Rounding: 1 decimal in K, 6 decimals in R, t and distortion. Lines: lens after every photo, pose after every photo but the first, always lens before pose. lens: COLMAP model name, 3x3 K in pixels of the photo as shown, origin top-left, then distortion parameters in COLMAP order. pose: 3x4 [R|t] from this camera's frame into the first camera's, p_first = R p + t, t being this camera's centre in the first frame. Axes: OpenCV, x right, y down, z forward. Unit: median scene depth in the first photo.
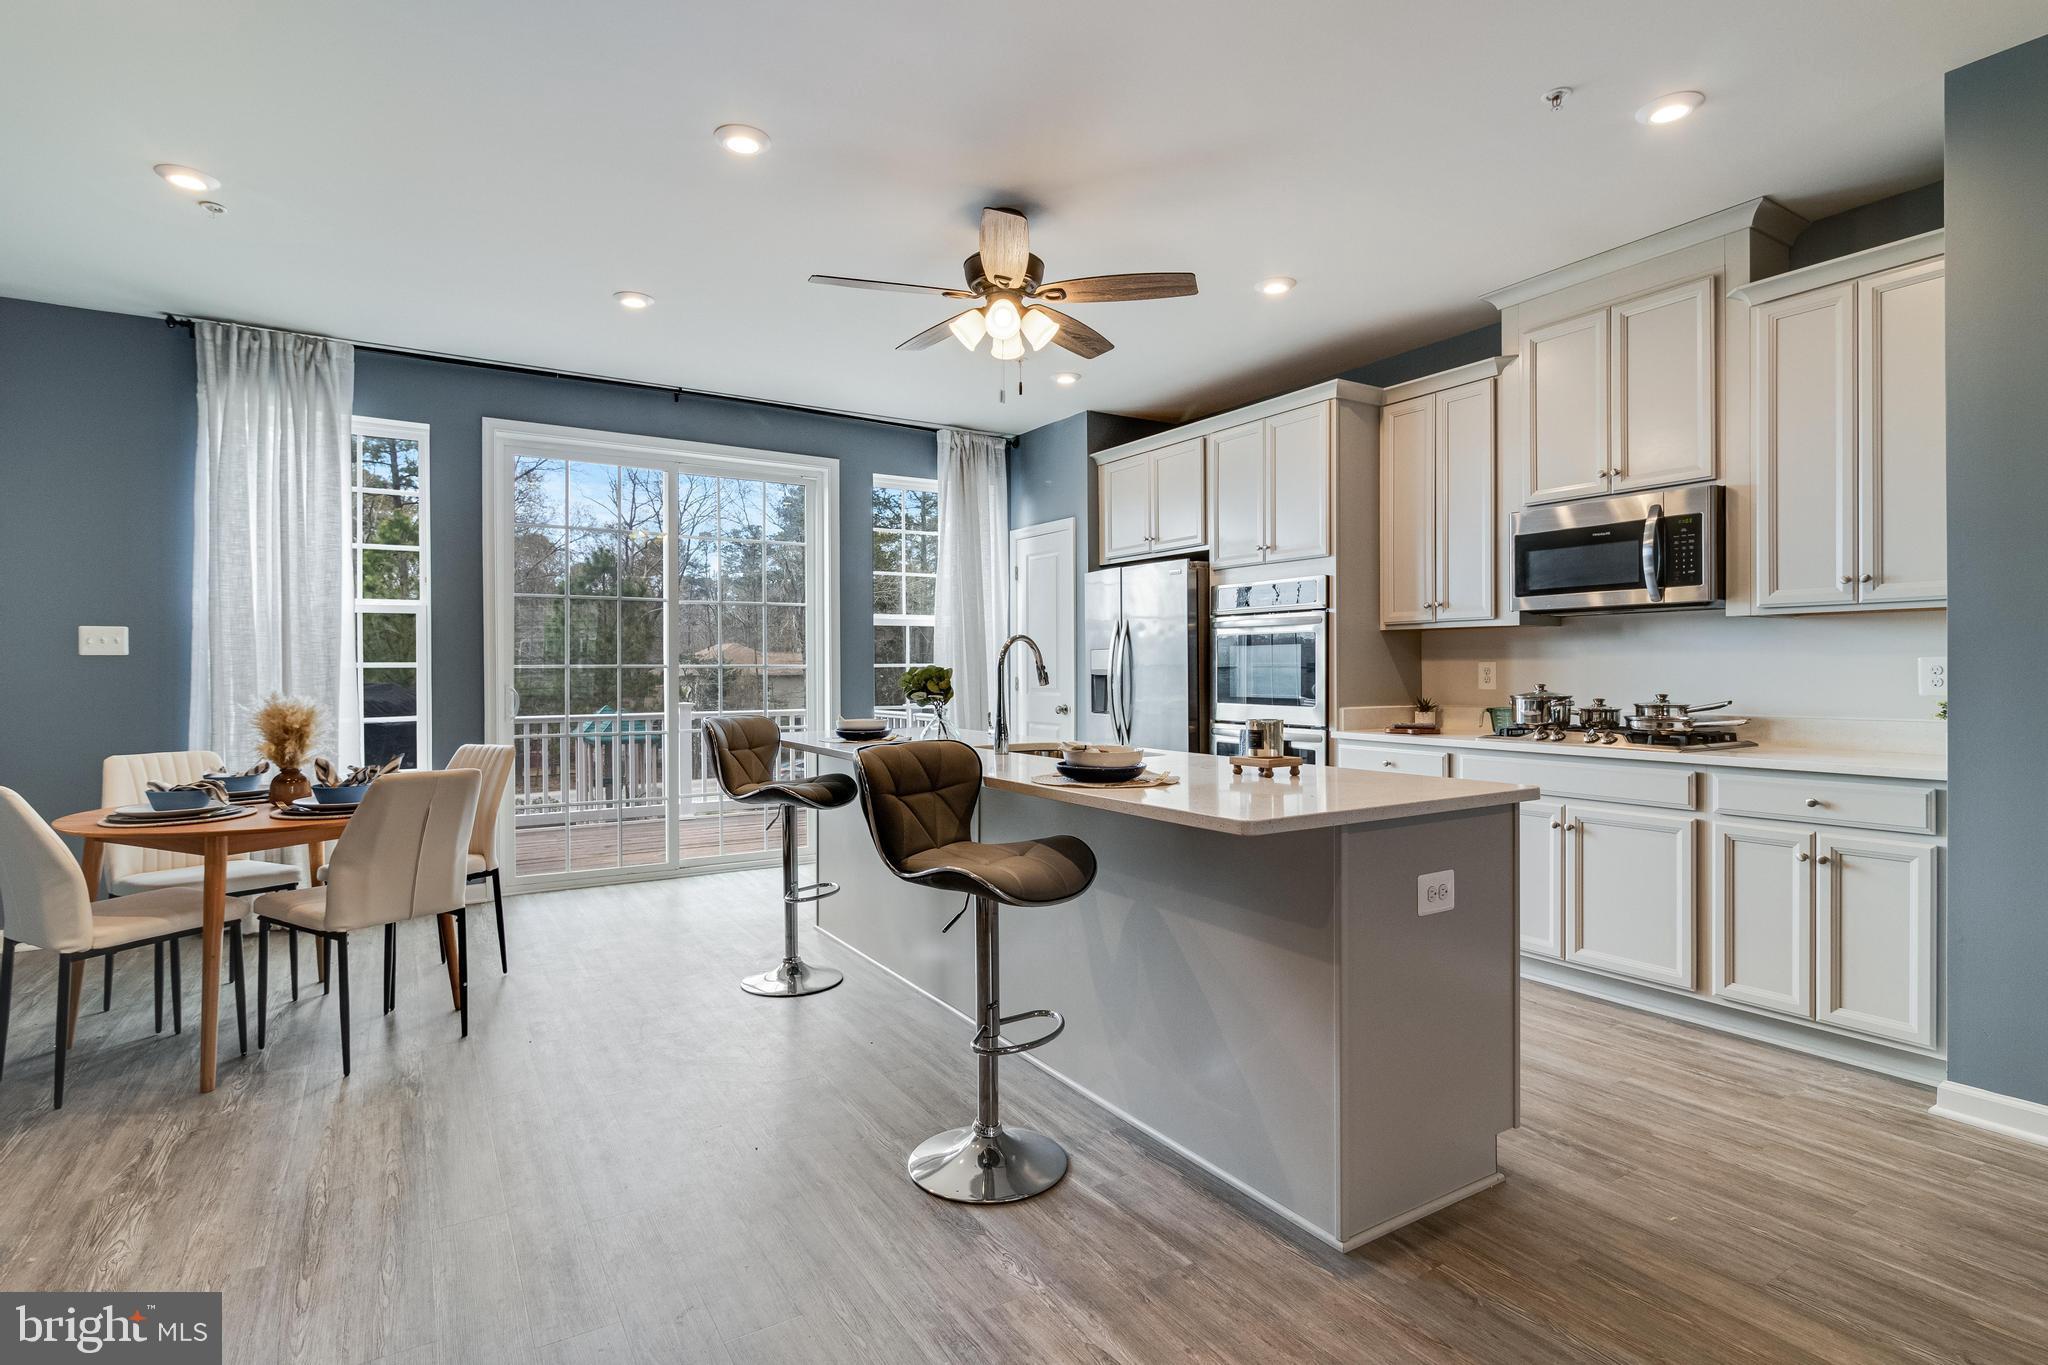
lens RADIAL K [[1007.0, 0, 1029.4], [0, 1007.0, 673.0], [0, 0, 1]] dist [-0.000127, -0.000985]
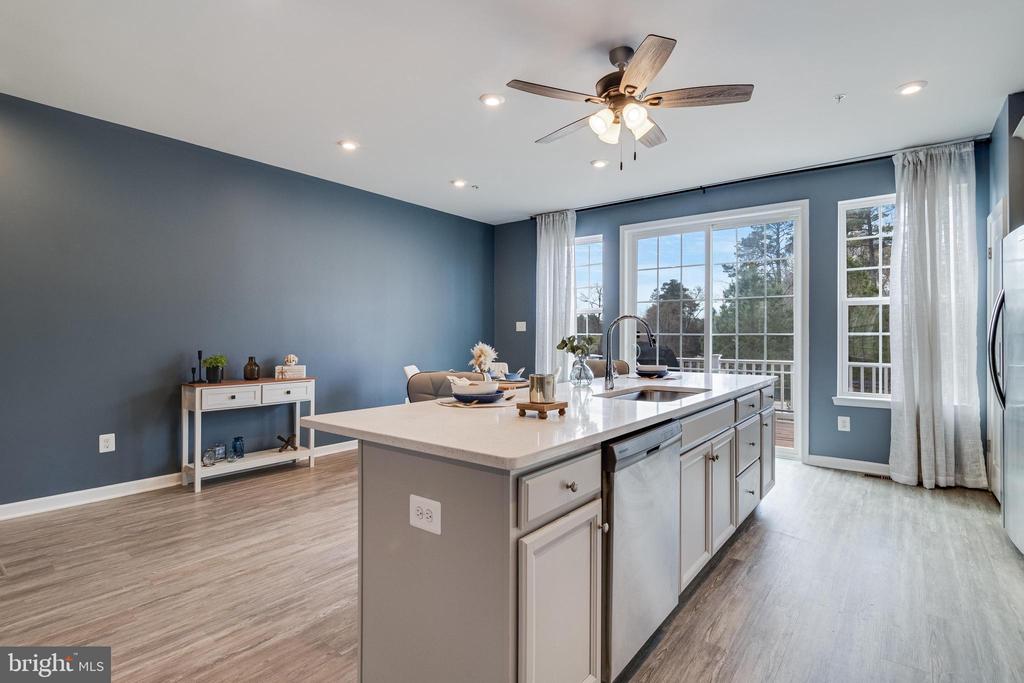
lens RADIAL K [[503.5, 0, 515.5], [0, 503.5, 339.1], [0, 0, 1]] dist [-0.000127, -0.000985]
pose [[0.335831, 0.008100, -0.941887, 0.529337], [-0.006323, 0.999960, 0.006344, -0.003374], [0.941901, 0.003825, 0.335869, 0.456612]]
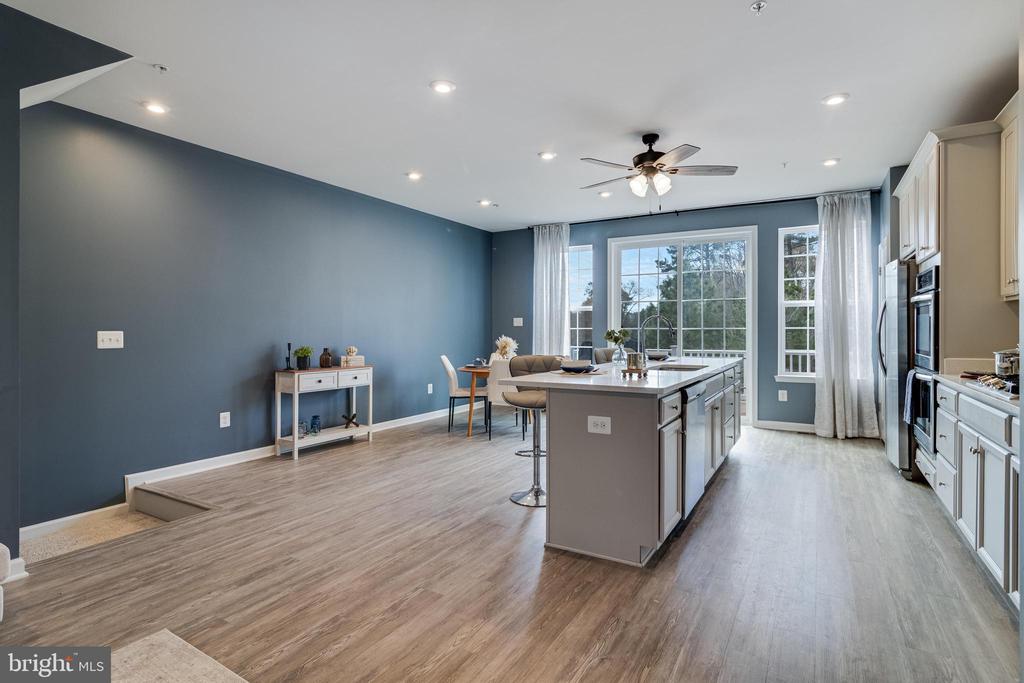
lens RADIAL K [[528.5, 0, 518.3], [0, 528.5, 335.1], [0, 0, 1]] dist [0.007175, -0.000027]
pose [[0.466388, 0.009506, -0.884529, 0.724057], [-0.004127, 0.999955, 0.008571, -0.001990], [0.884571, -0.000346, 0.466406, 0.126999]]
